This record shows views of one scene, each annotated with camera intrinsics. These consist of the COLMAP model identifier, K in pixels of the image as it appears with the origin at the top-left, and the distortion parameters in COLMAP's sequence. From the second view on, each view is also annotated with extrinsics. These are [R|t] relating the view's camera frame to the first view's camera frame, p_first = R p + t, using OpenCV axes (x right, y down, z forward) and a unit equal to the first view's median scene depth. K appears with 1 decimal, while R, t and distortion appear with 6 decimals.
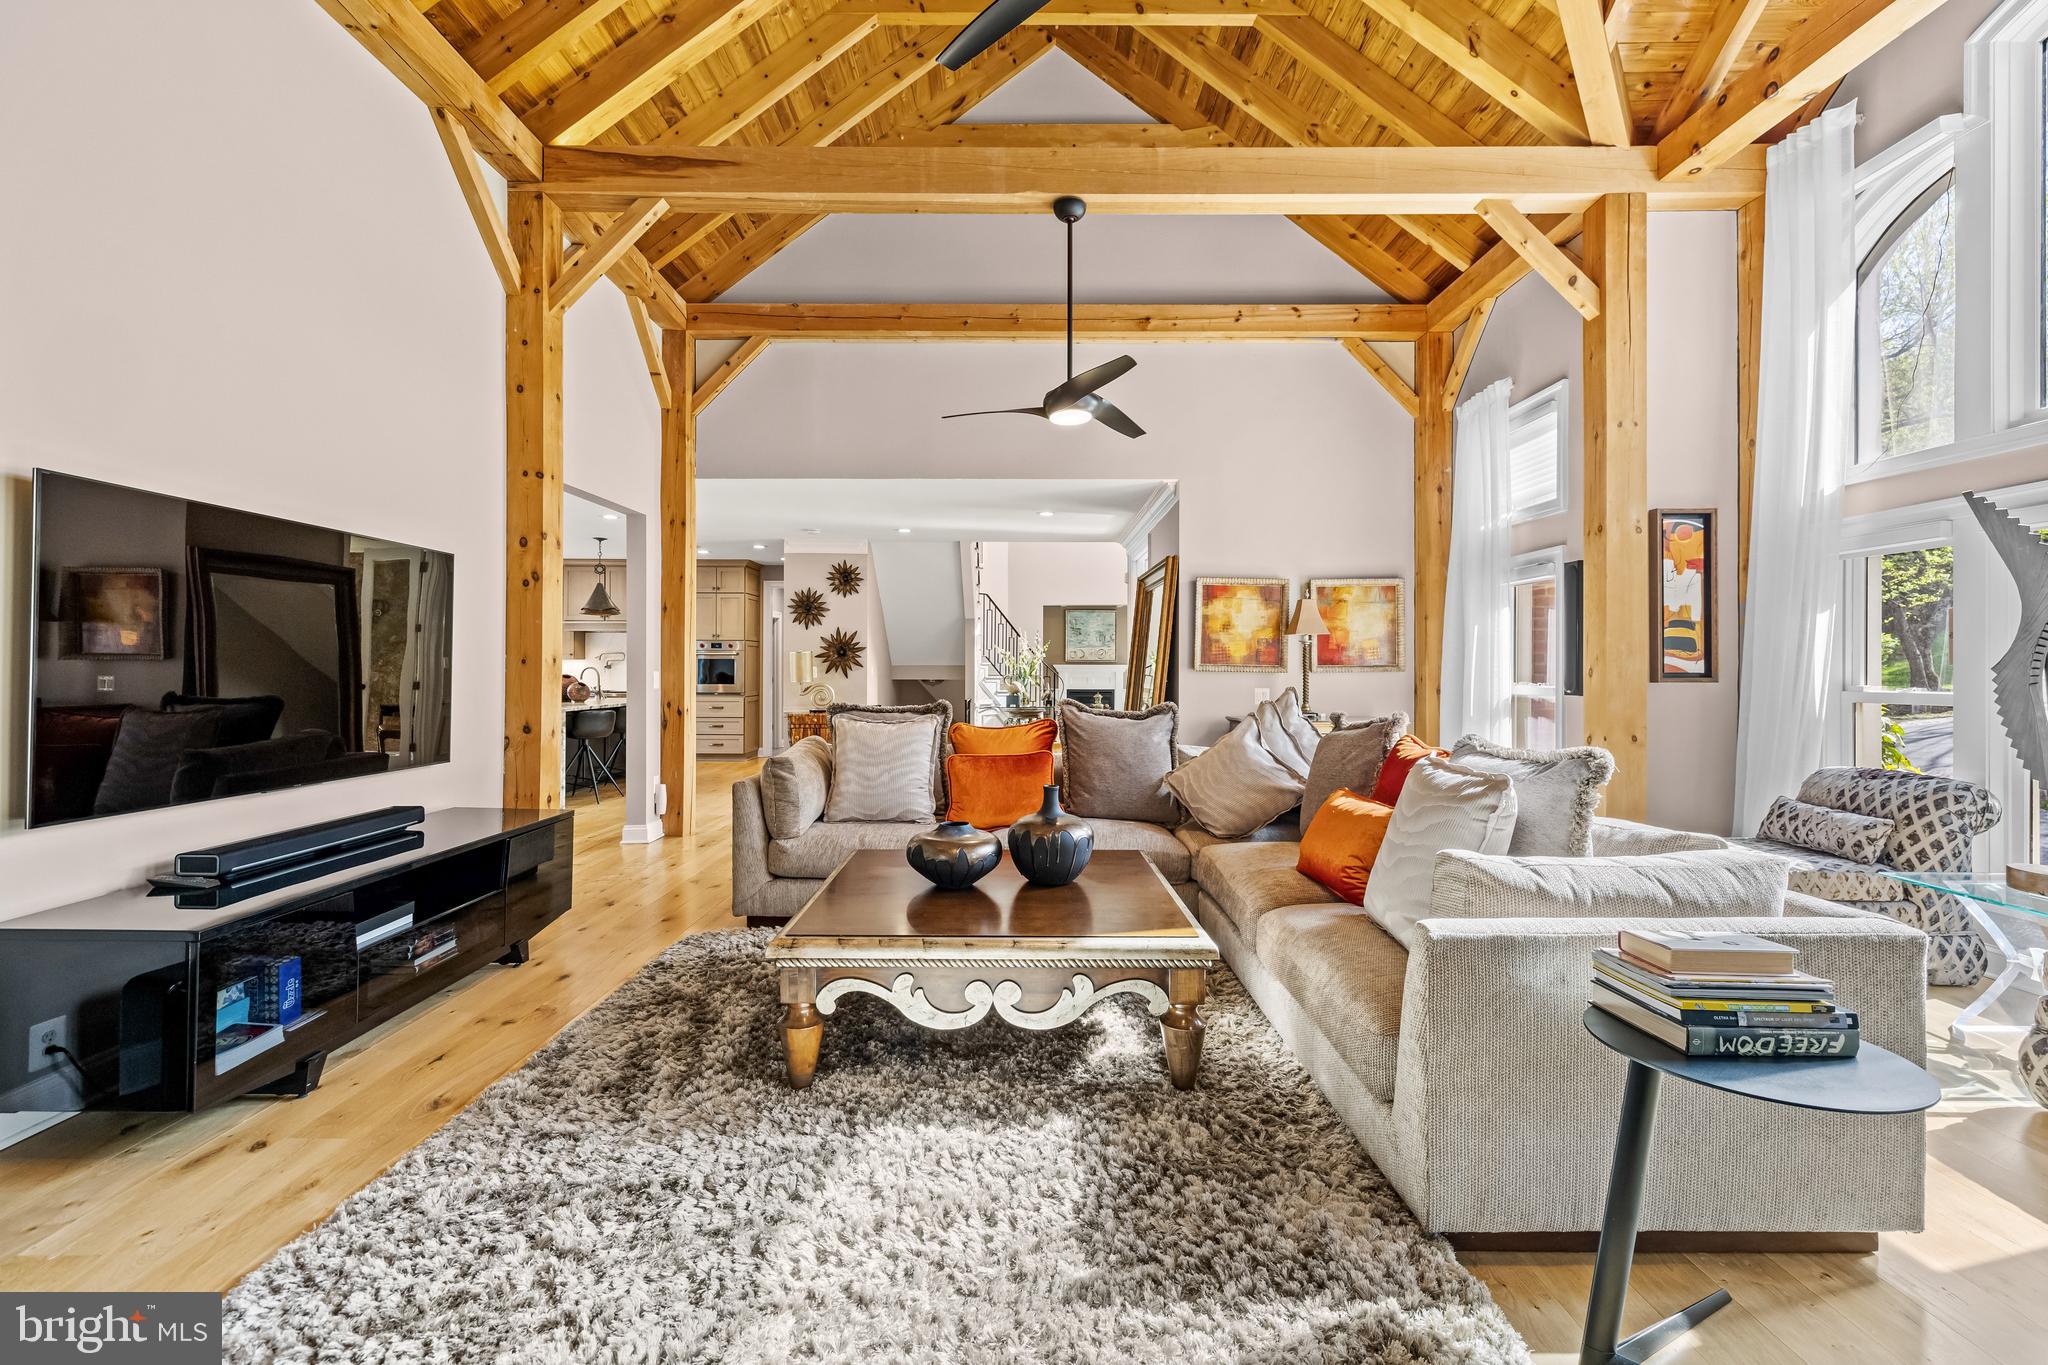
lens RADIAL K [[864.1, 0, 1026.0], [0, 864.1, 657.7], [0, 0, 1]] dist [0.000947, 0.000299]
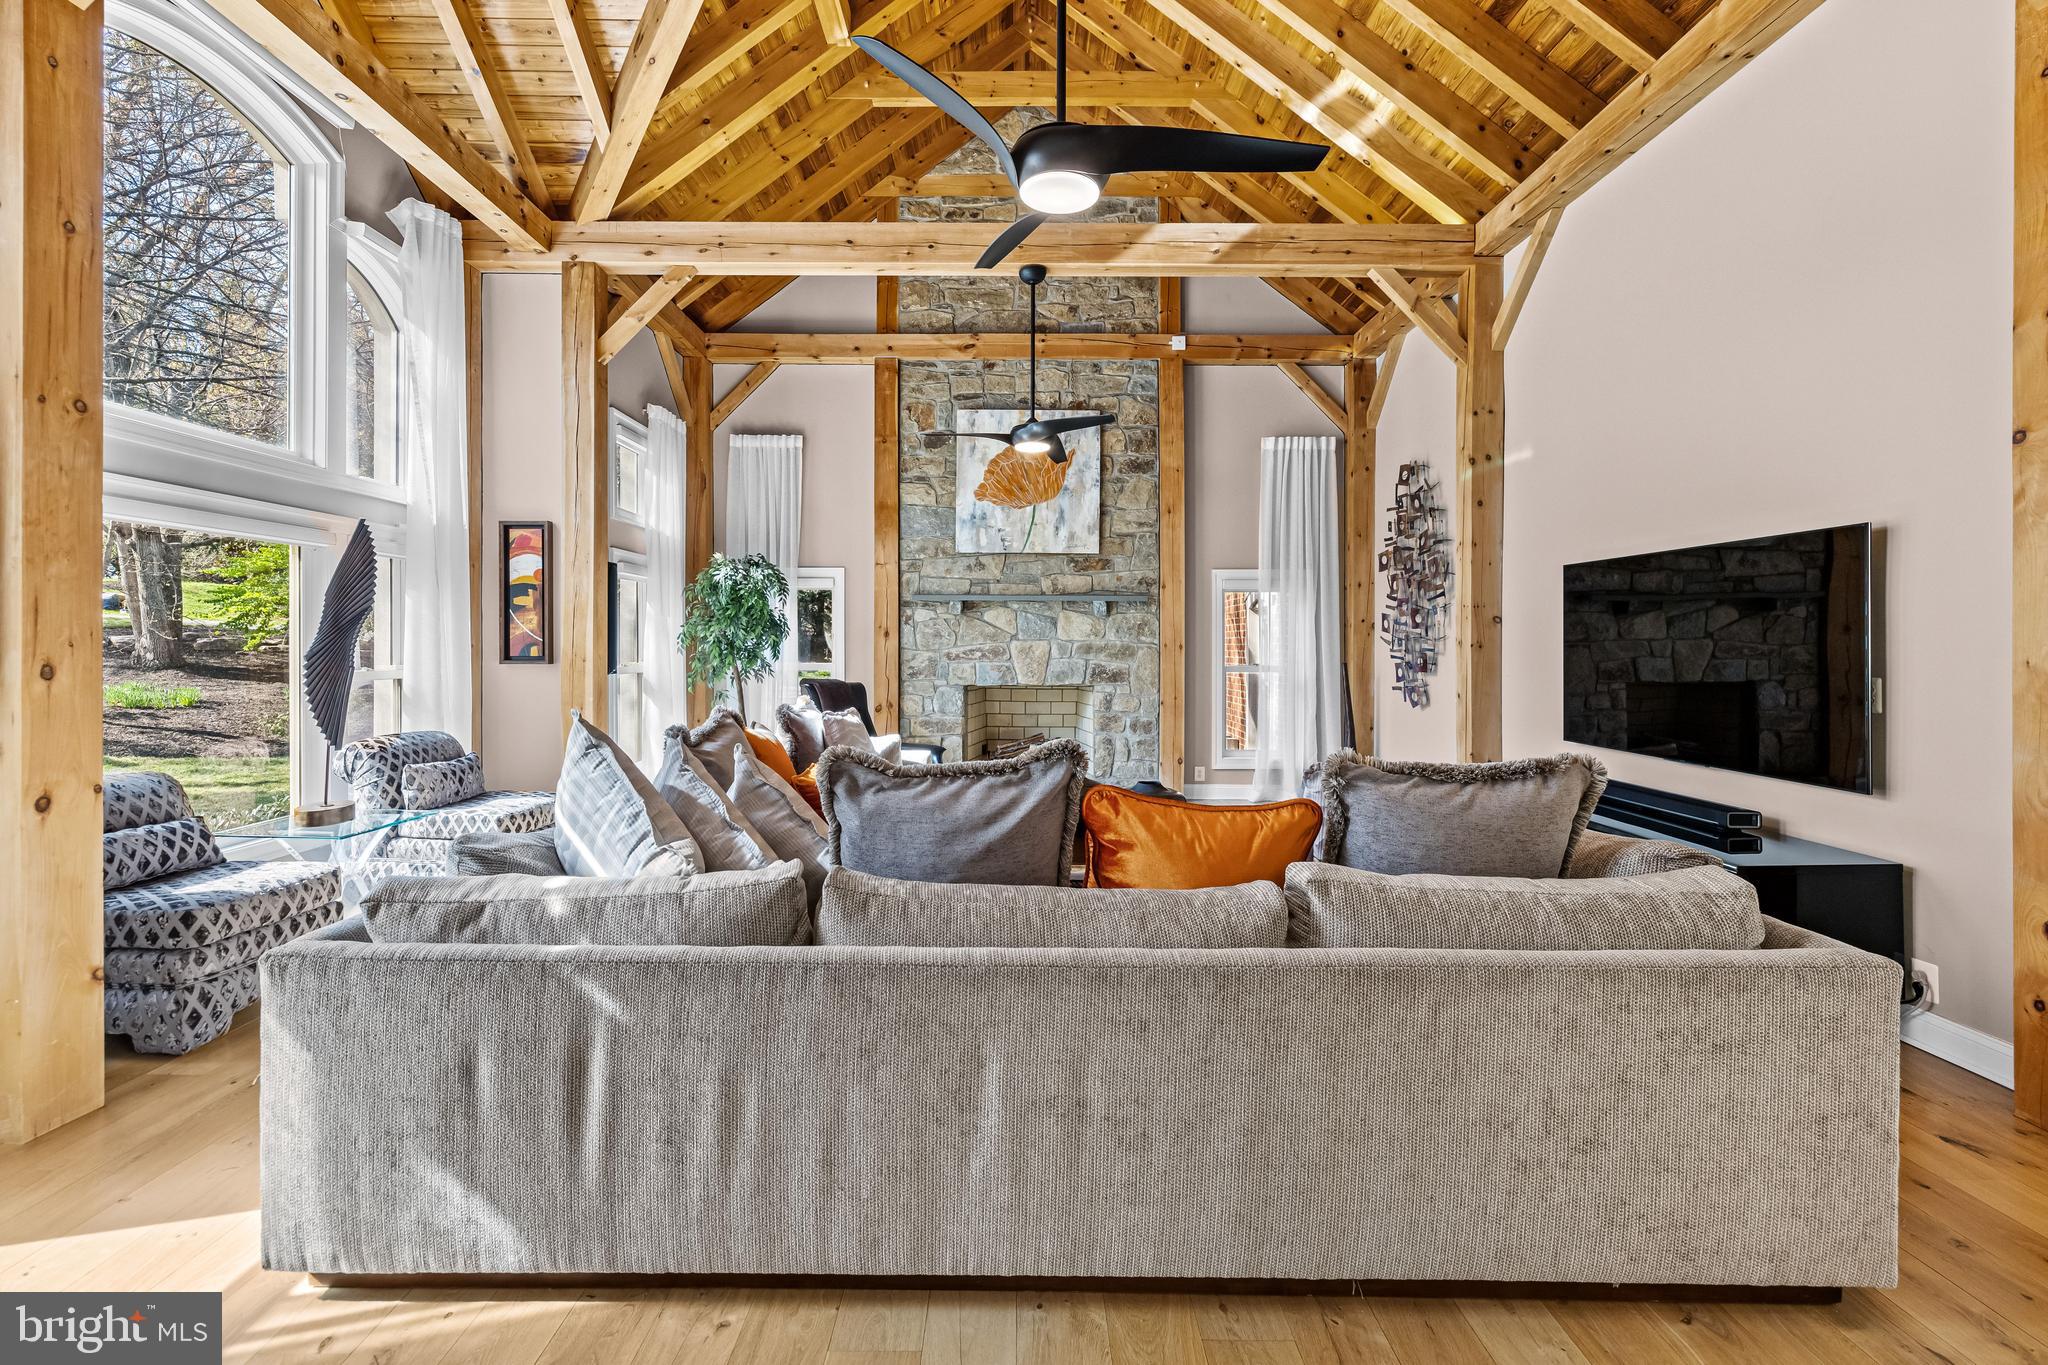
lens RADIAL K [[861.6, 0, 1018.5], [0, 861.6, 646.9], [0, 0, 1]] dist [0.001122, 0.000000]
pose [[-0.999988, -0.004085, 0.002713, 0.062193], [-0.004116, 0.999929, -0.011173, 0.005687], [-0.002667, -0.011184, -0.999934, 1.340377]]
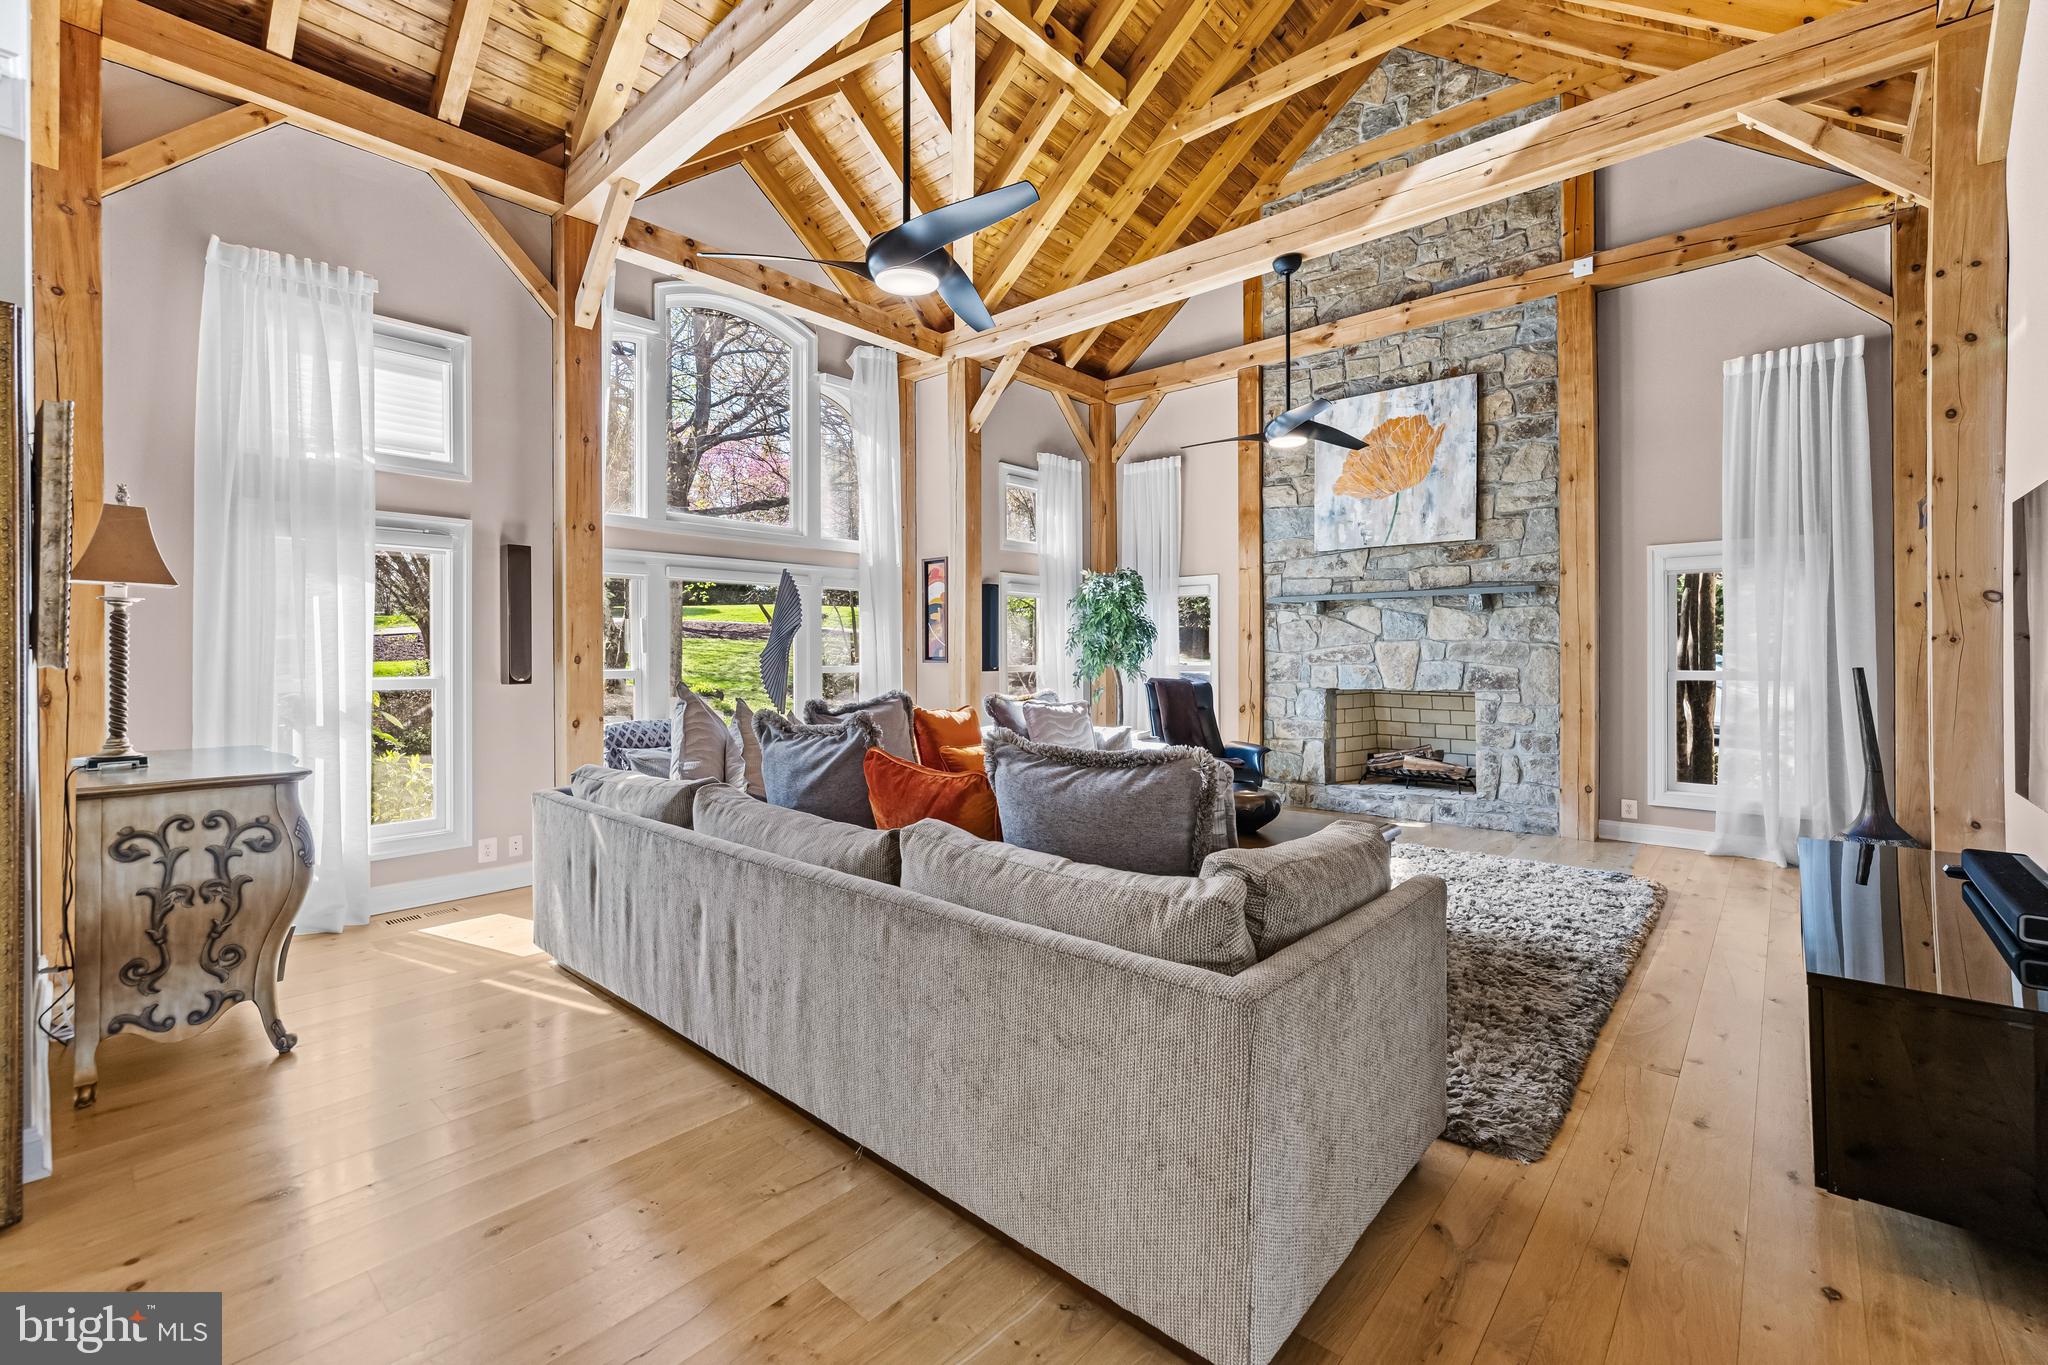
lens RADIAL K [[864.1, 0, 1026.0], [0, 864.1, 657.7], [0, 0, 1]] dist [0.000947, 0.000299]
pose [[-0.748196, -0.003362, 0.663470, -0.409519], [-0.007736, 0.999963, -0.003657, 0.013415], [-0.663433, -0.007868, -0.748194, 1.263308]]
